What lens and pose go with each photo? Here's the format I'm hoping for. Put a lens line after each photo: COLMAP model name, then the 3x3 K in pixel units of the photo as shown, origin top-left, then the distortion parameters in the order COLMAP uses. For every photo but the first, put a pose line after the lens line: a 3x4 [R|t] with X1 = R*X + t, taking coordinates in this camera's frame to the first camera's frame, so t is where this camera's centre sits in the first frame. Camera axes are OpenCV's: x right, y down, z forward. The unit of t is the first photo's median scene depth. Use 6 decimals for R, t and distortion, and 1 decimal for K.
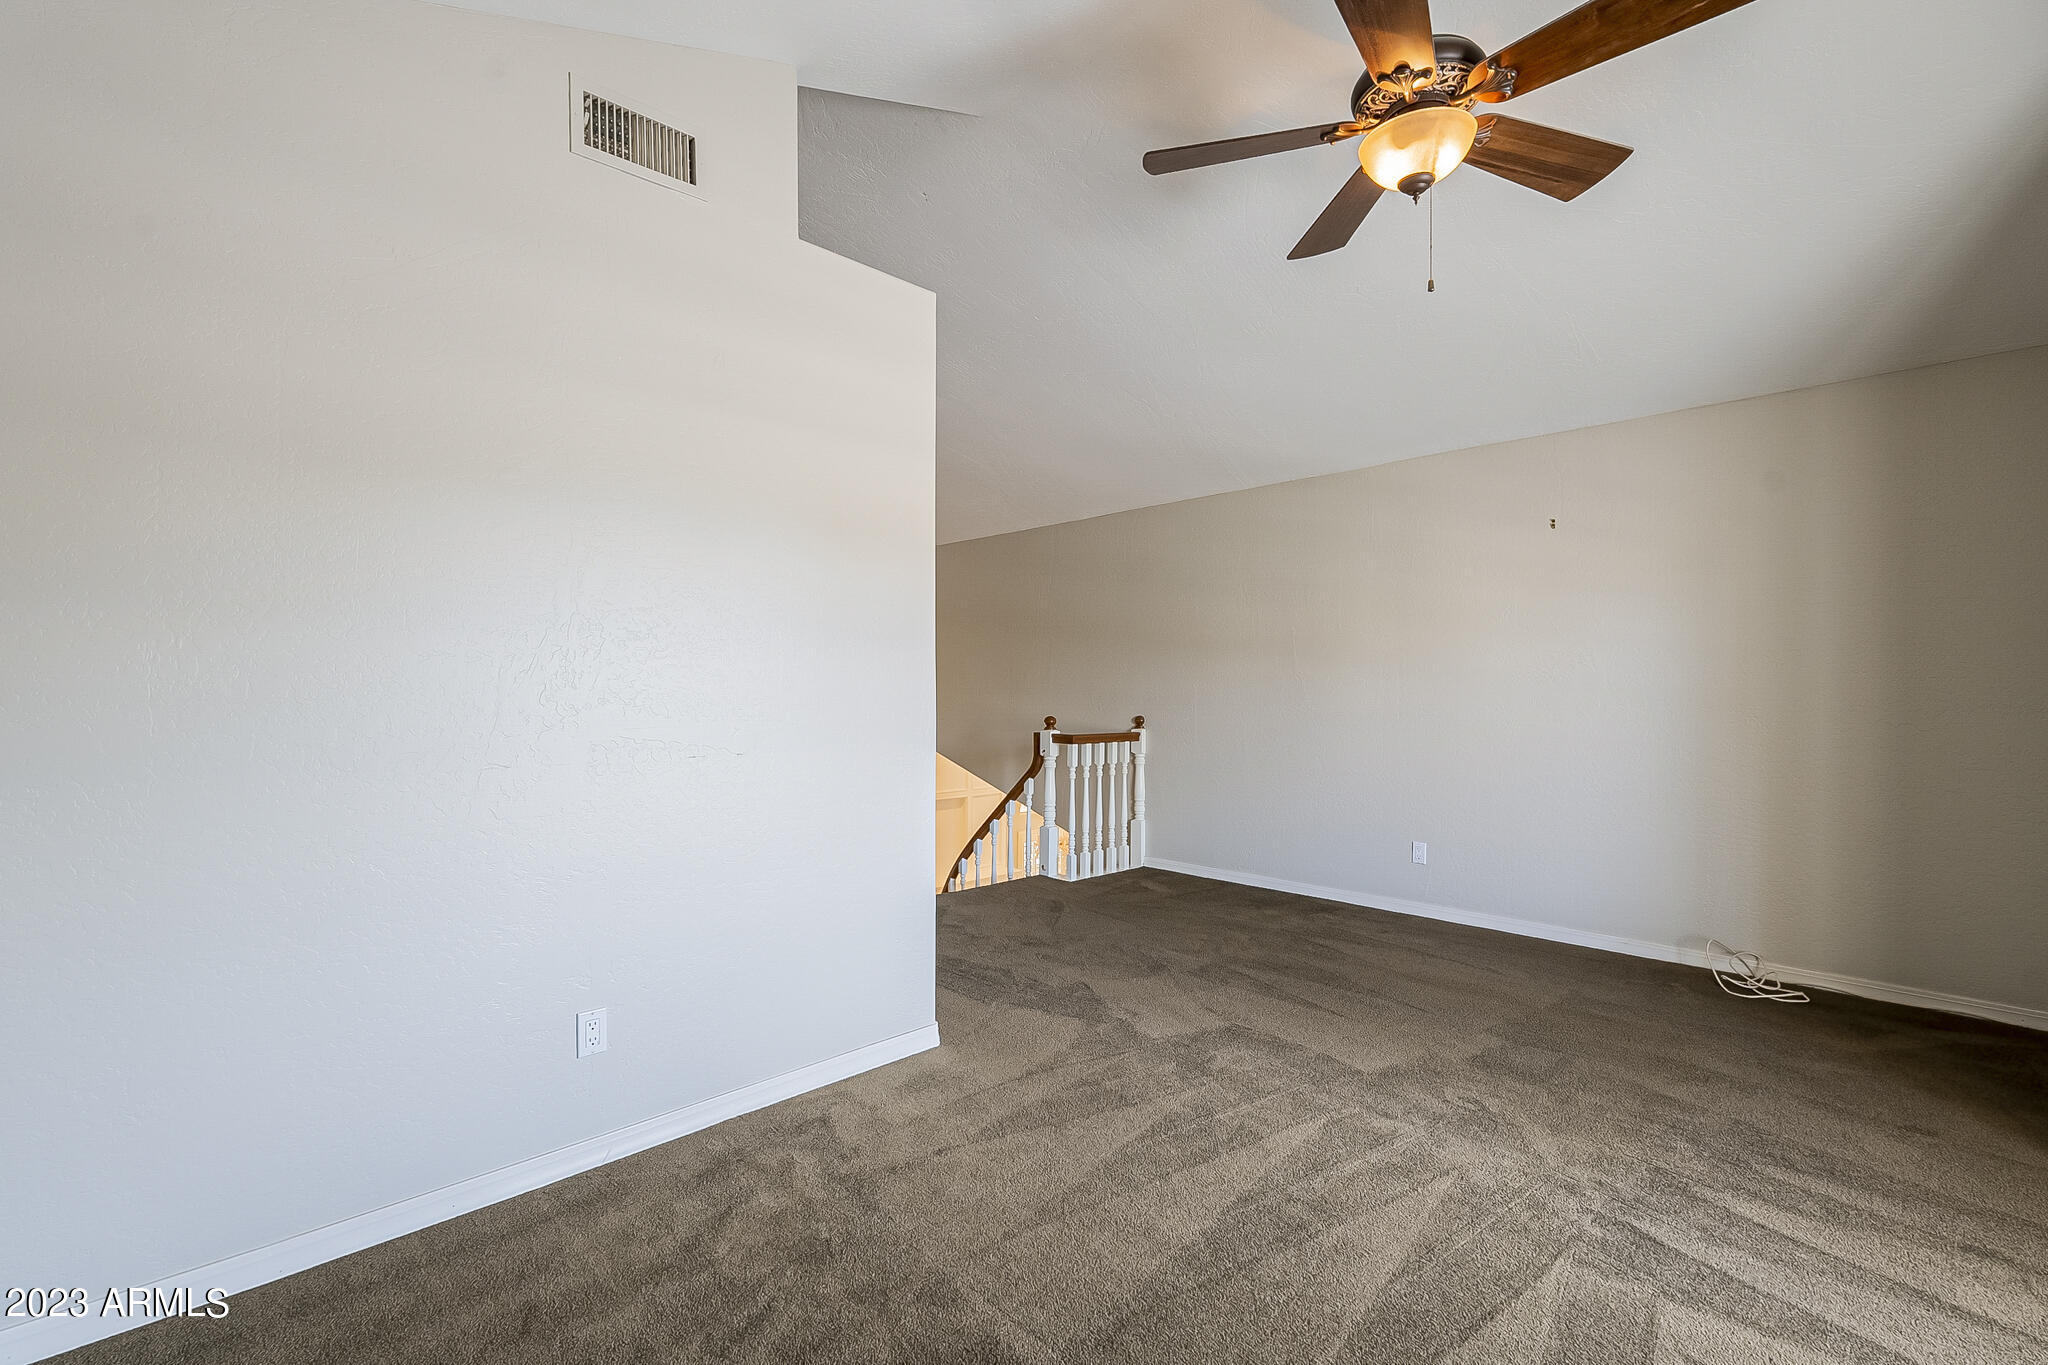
lens RADIAL K [[903.4, 0, 1024.0], [0, 903.4, 682.5], [0, 0, 1]] dist [-0.003147, -0.000084]
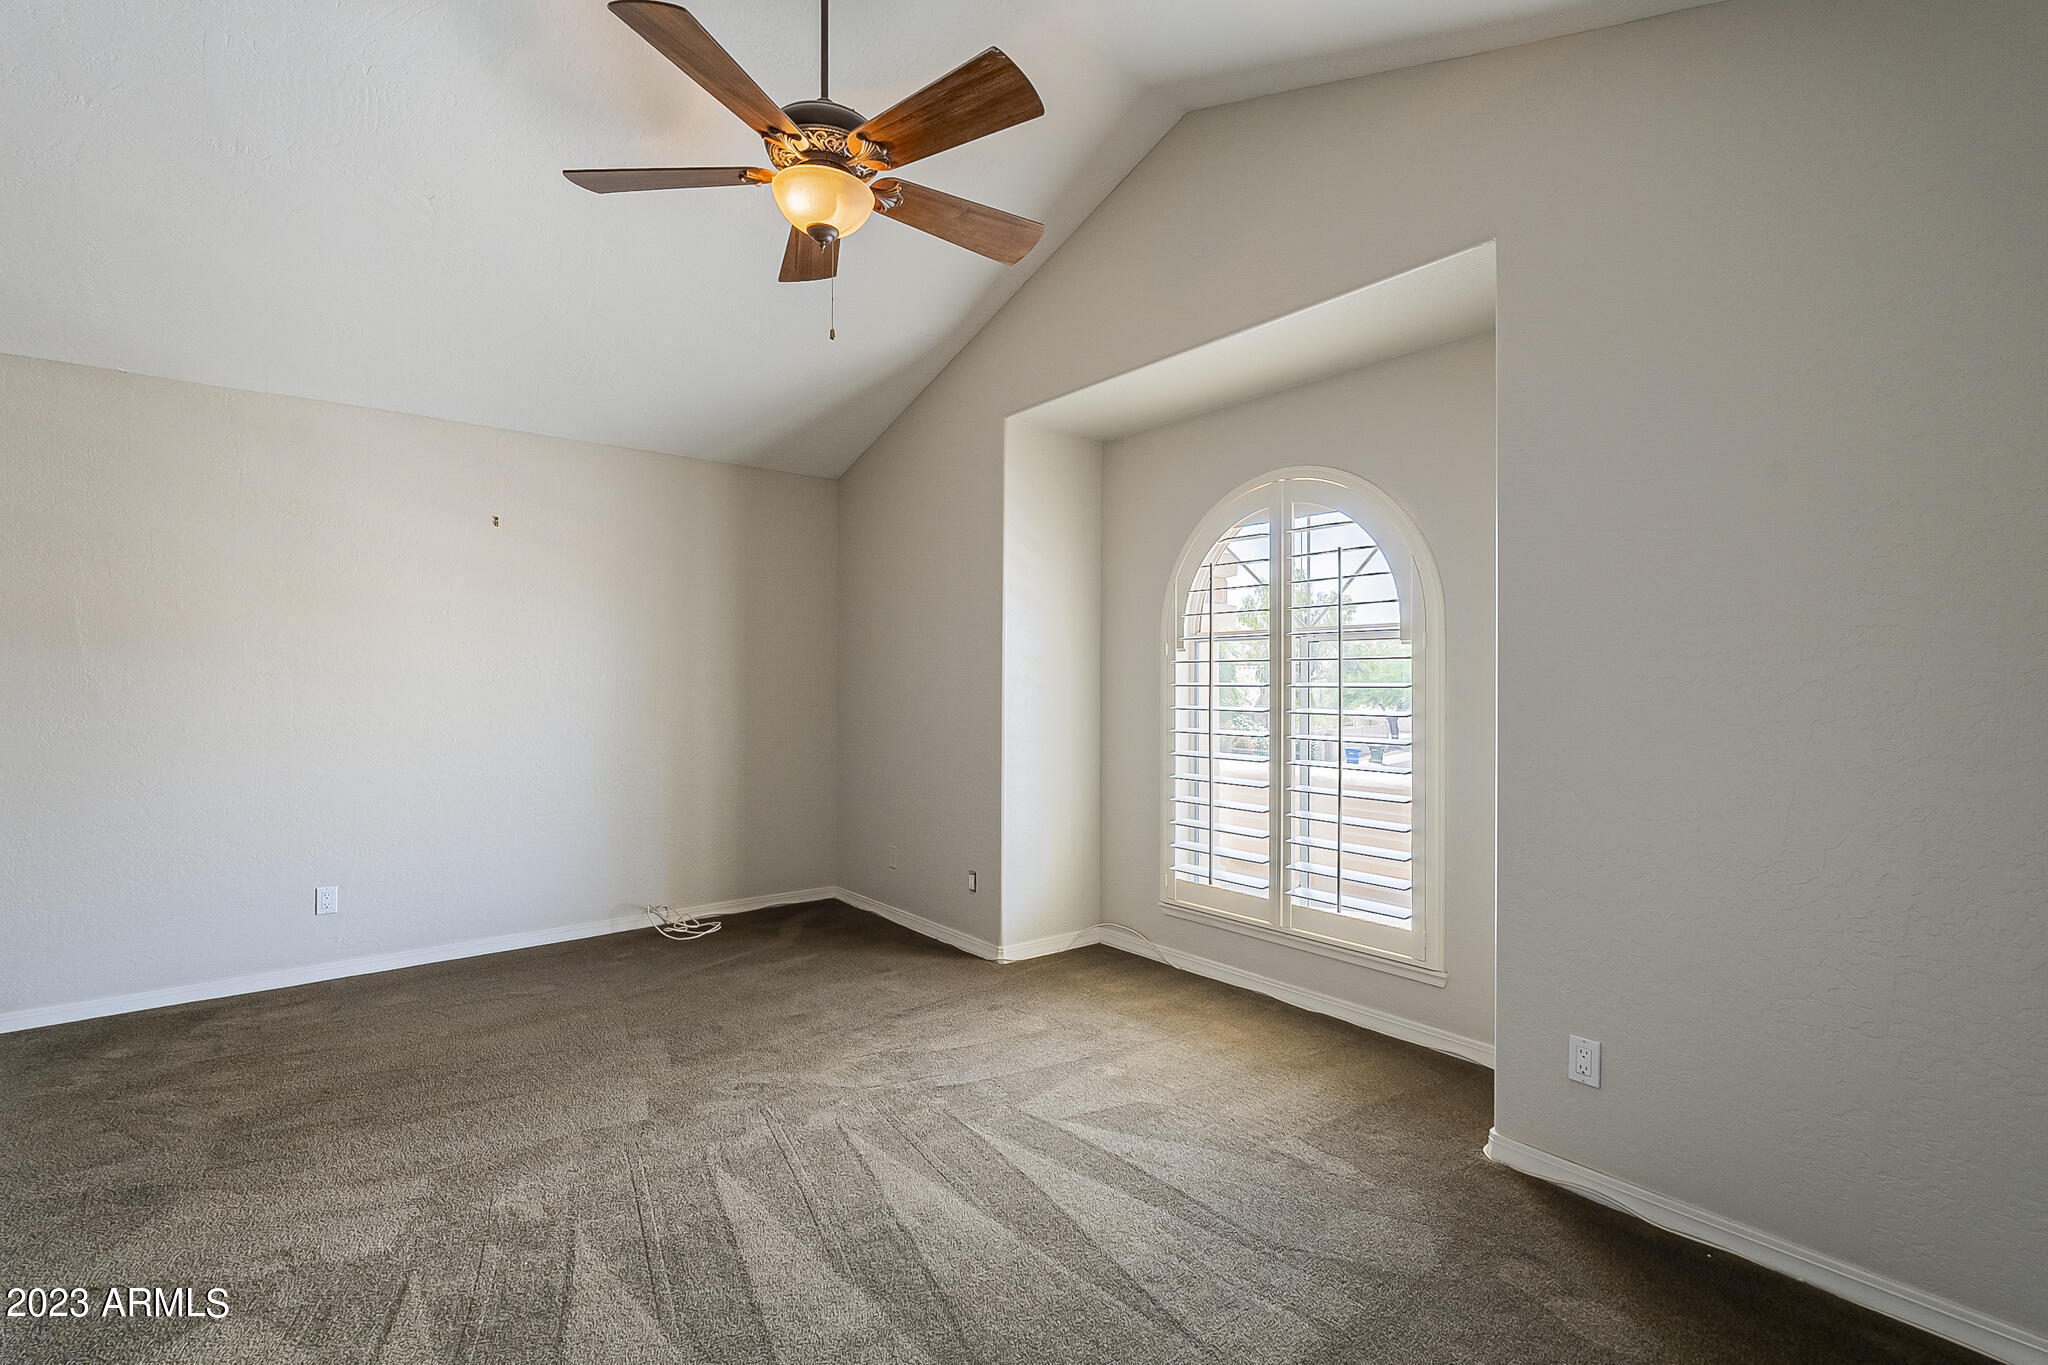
lens RADIAL K [[903.4, 0, 1024.0], [0, 903.4, 682.5], [0, 0, 1]] dist [-0.003147, -0.000084]
pose [[0.093417, -0.007894, 0.995596, -0.433262], [-0.005104, 0.999952, 0.008408, -0.018785], [-0.995614, -0.005867, 0.093372, 0.470286]]
